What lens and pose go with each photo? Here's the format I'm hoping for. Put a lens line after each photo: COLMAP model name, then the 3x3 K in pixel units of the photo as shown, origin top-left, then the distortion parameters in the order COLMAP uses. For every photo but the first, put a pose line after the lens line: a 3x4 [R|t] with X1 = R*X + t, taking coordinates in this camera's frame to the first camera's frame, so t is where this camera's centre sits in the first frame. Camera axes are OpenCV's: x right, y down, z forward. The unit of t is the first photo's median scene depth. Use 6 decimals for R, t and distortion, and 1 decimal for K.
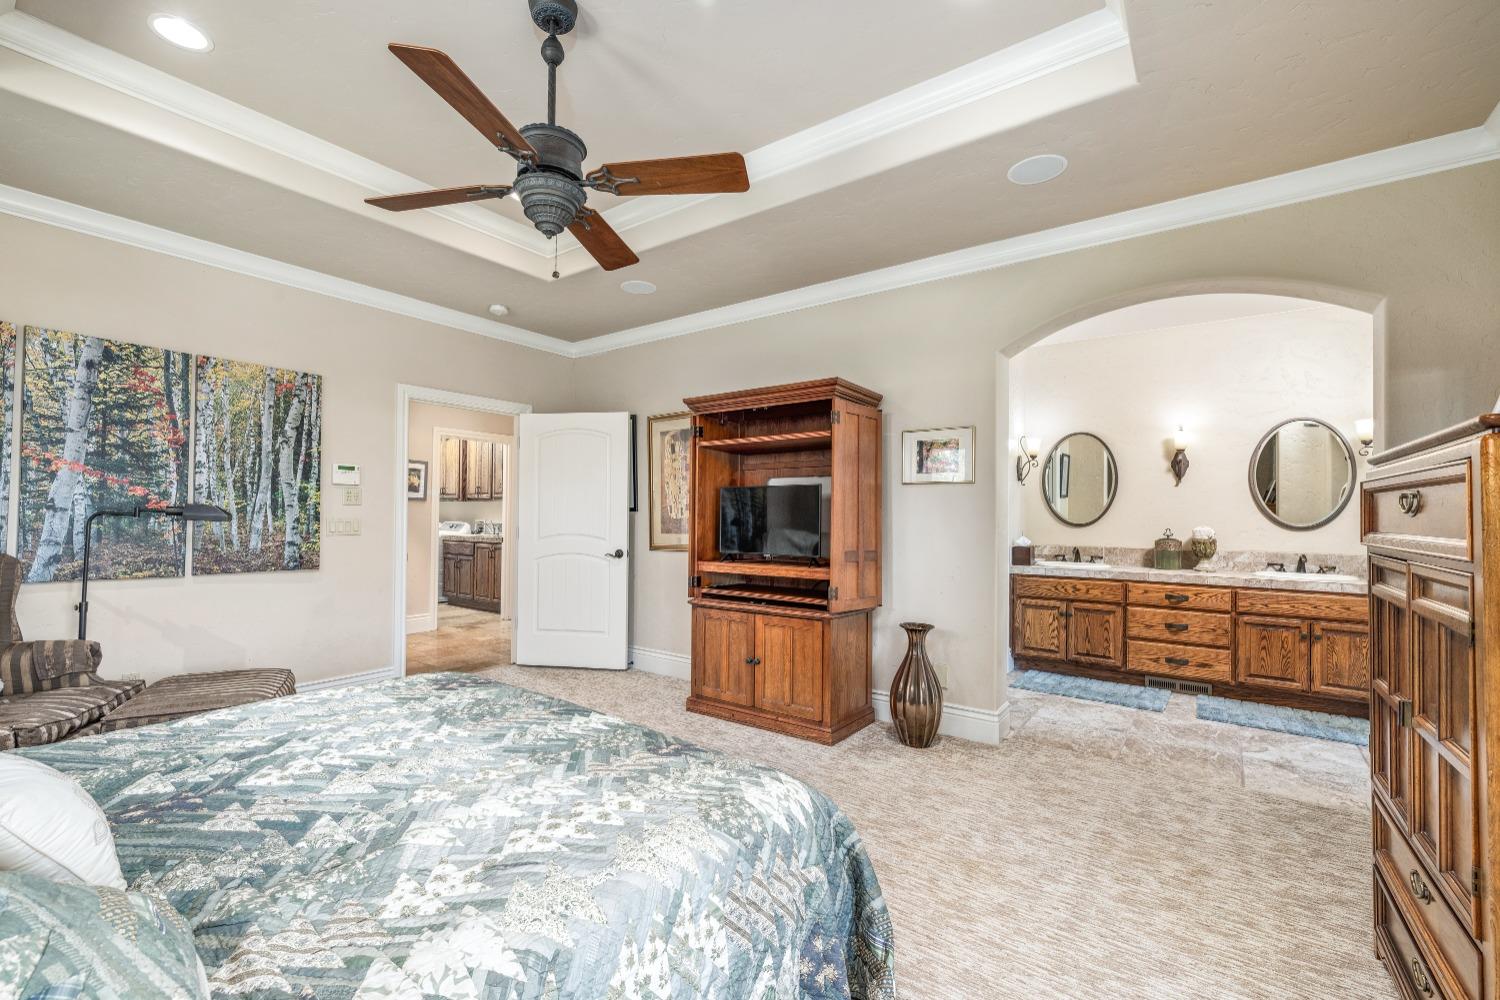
lens RADIAL K [[618.4, 0, 739.0], [0, 618.4, 508.3], [0, 0, 1]] dist [0.000444, -0.000210]
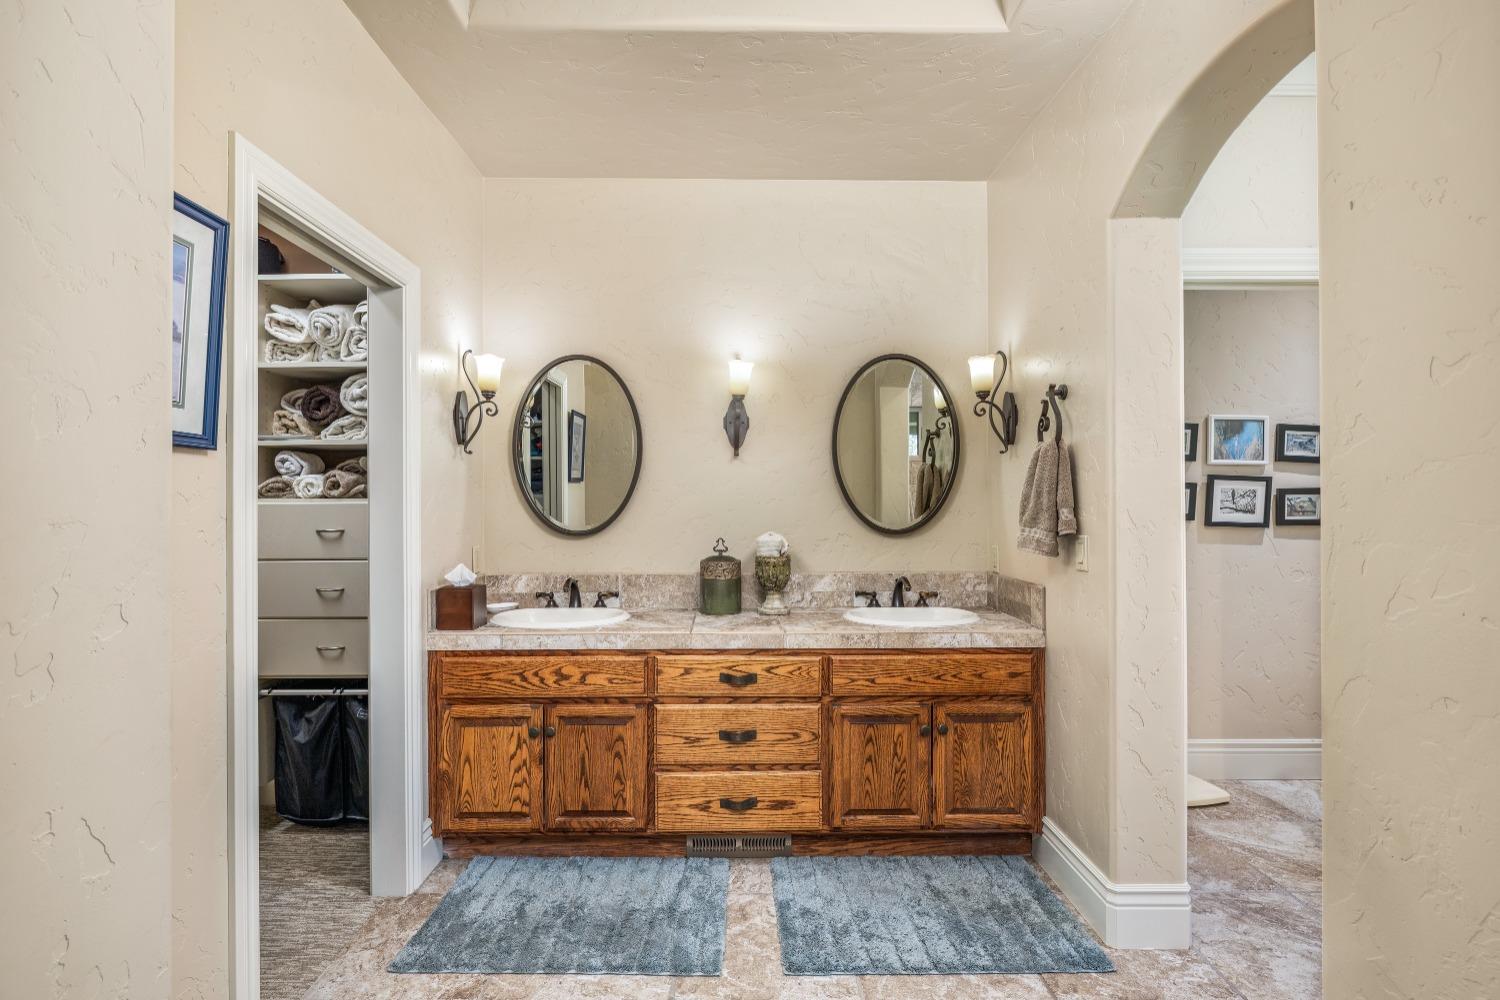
lens RADIAL K [[696.7, 0, 743.9], [0, 696.7, 499.6], [0, 0, 1]] dist [-0.001038, -0.000013]
pose [[0.786172, -0.006535, 0.617973, 0.339908], [0.002131, 0.999967, 0.007863, -0.006506], [-0.618004, -0.004865, 0.786160, 0.518762]]
